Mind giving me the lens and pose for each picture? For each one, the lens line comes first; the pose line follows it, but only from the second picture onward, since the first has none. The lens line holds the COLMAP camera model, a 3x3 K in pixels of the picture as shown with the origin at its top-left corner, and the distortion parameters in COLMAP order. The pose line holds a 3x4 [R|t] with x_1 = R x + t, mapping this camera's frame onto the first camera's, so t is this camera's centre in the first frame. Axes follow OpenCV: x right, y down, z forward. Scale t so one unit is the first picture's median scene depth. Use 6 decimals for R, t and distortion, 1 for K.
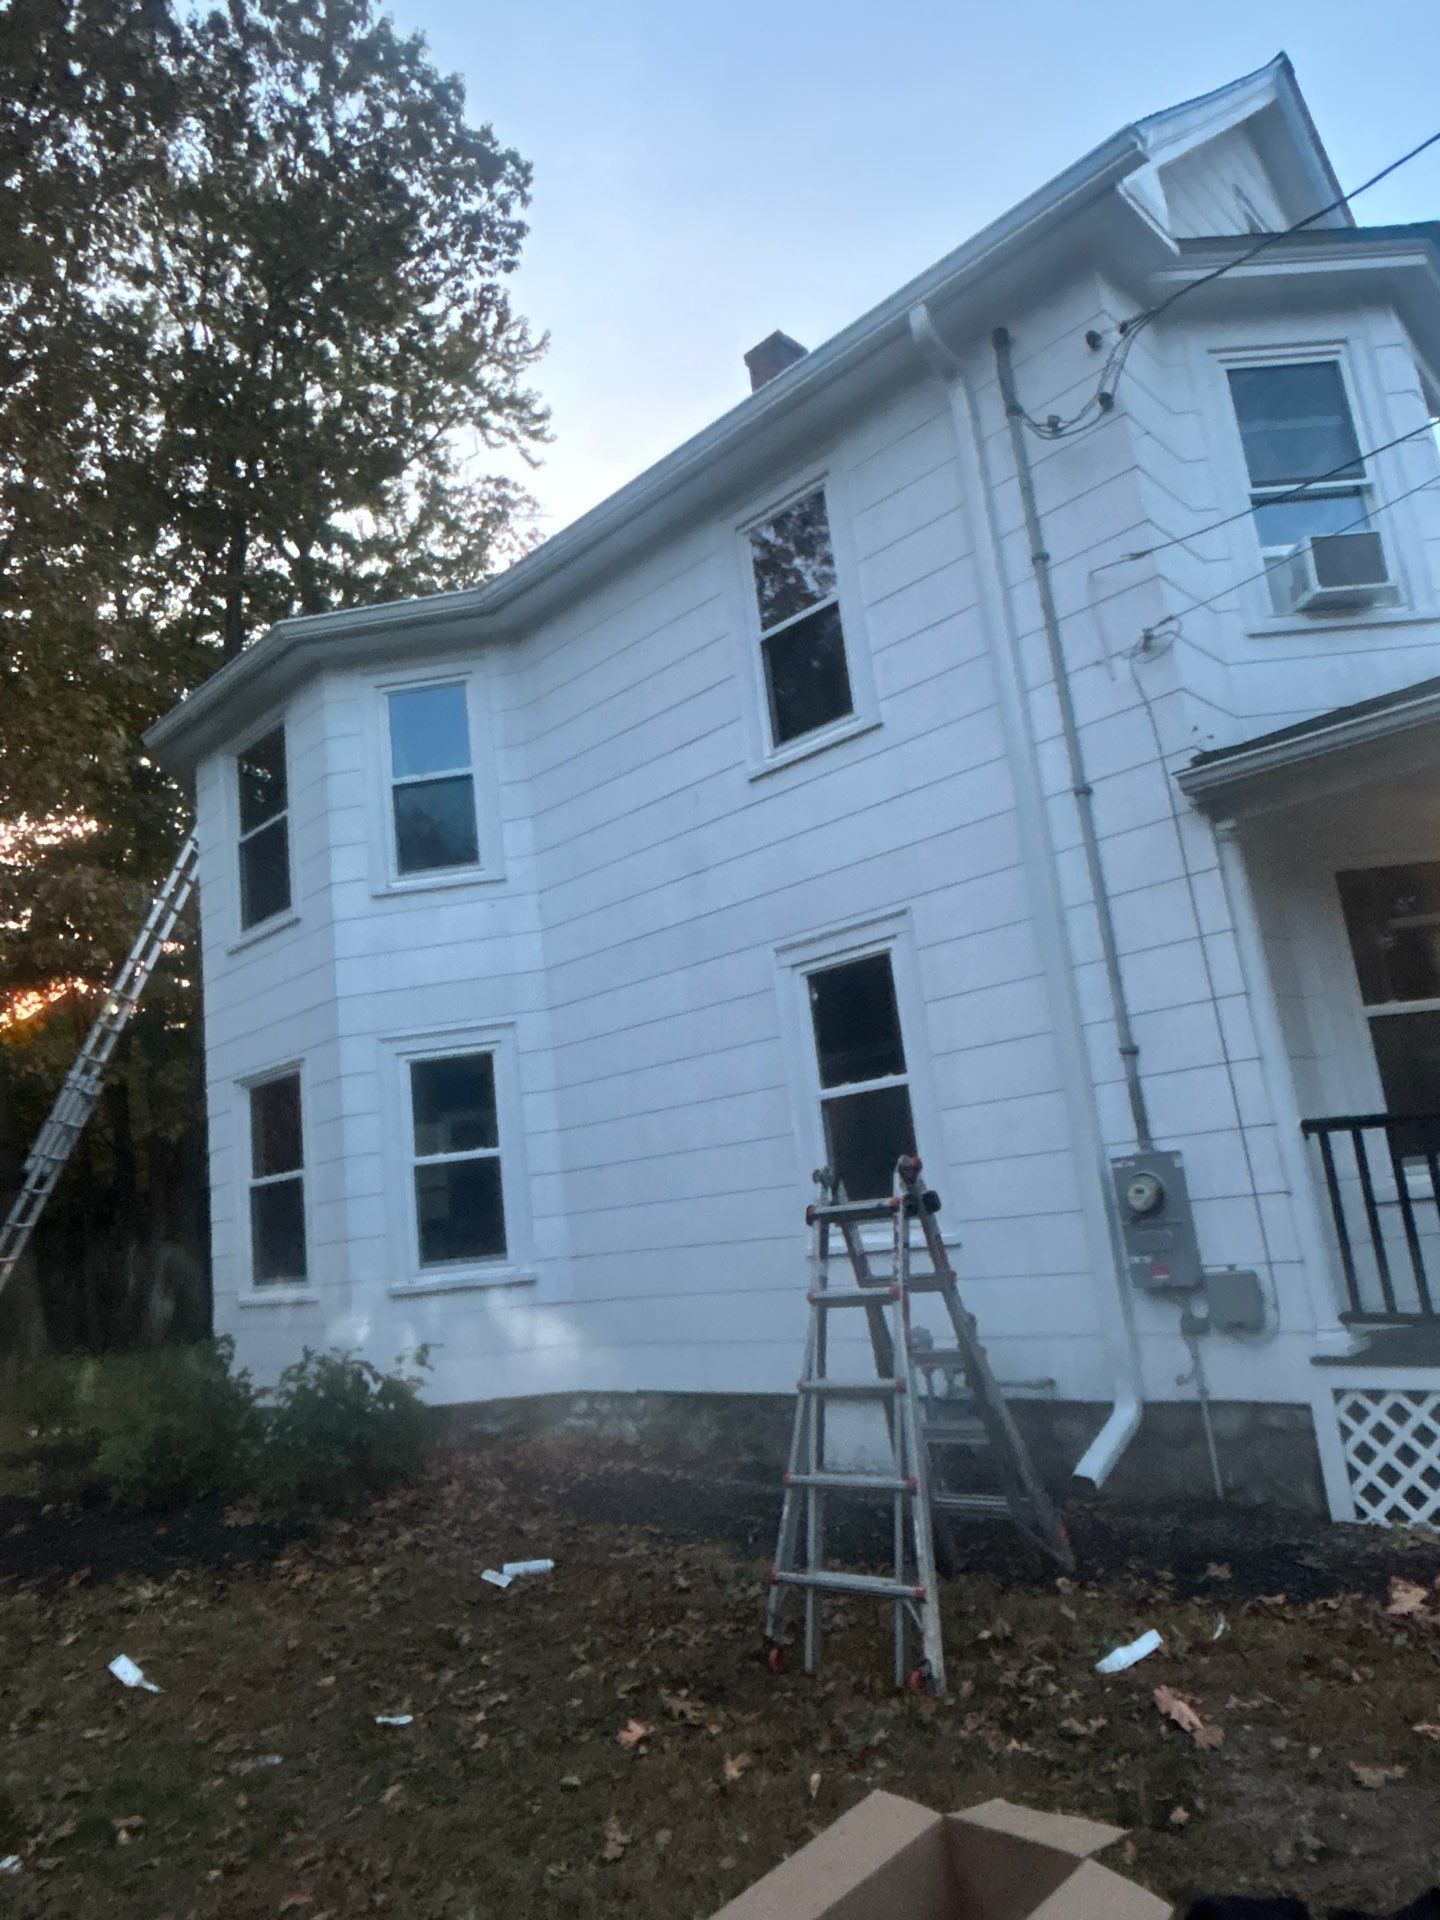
lens RADIAL K [[1235.6, 0, 705.3], [0, 1235.6, 962.5], [0, 0, 1]] dist [-0.013978, 0.007868]
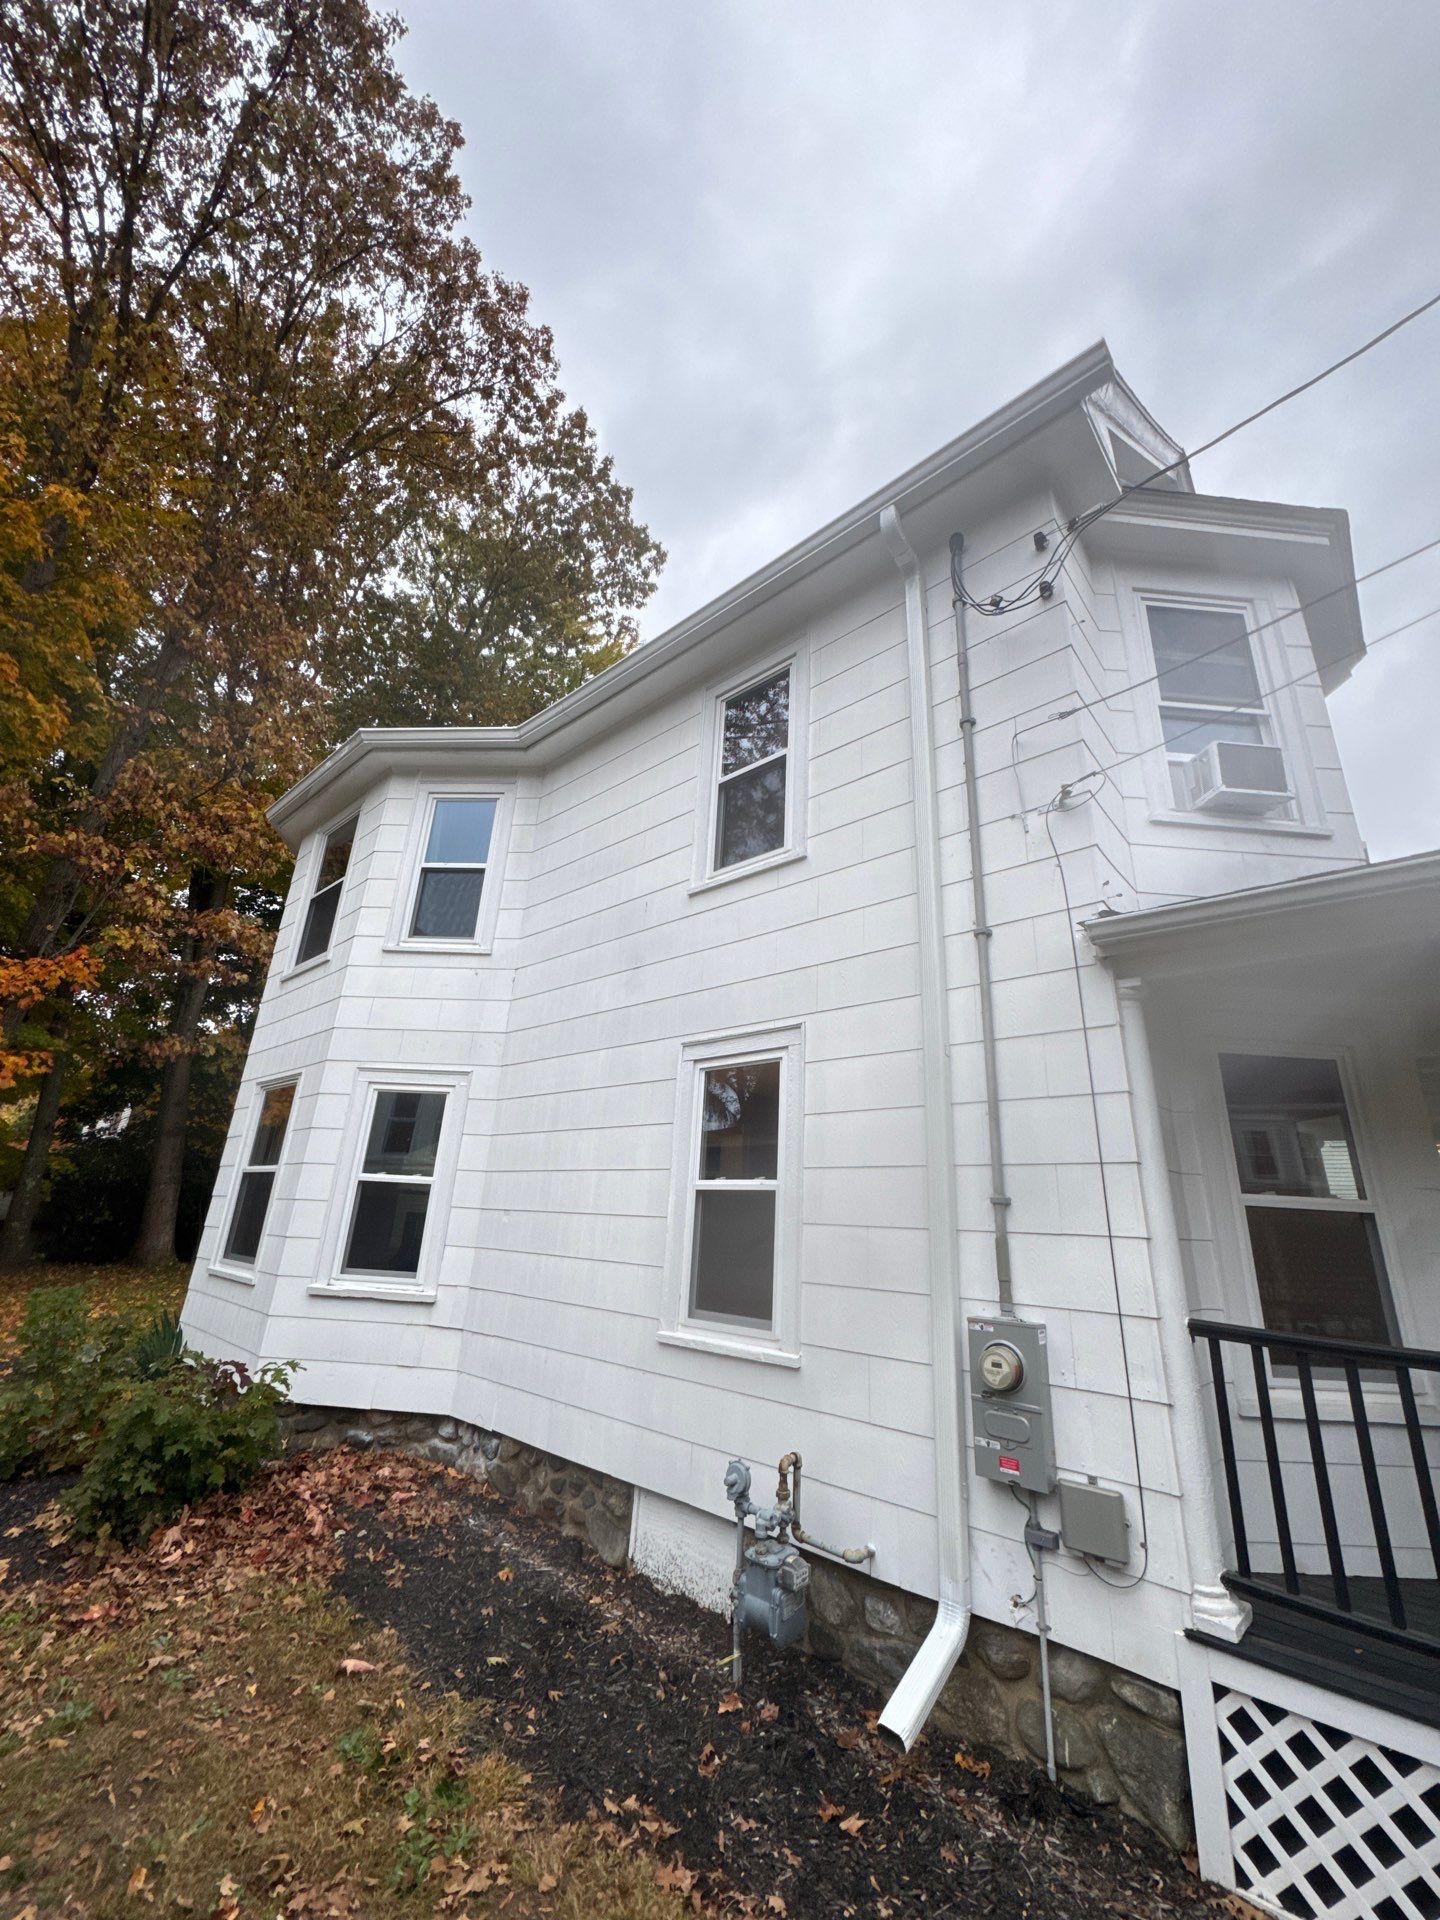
lens RADIAL K [[759.8, 0, 713.3], [0, 759.8, 959.9], [0, 0, 1]] dist [-0.009933, 0.001301]
pose [[0.985707, 0.167917, -0.013649, 0.089833], [-0.168173, 0.975920, -0.138919, 0.006969], [-0.010007, 0.139229, 0.990210, 0.350567]]
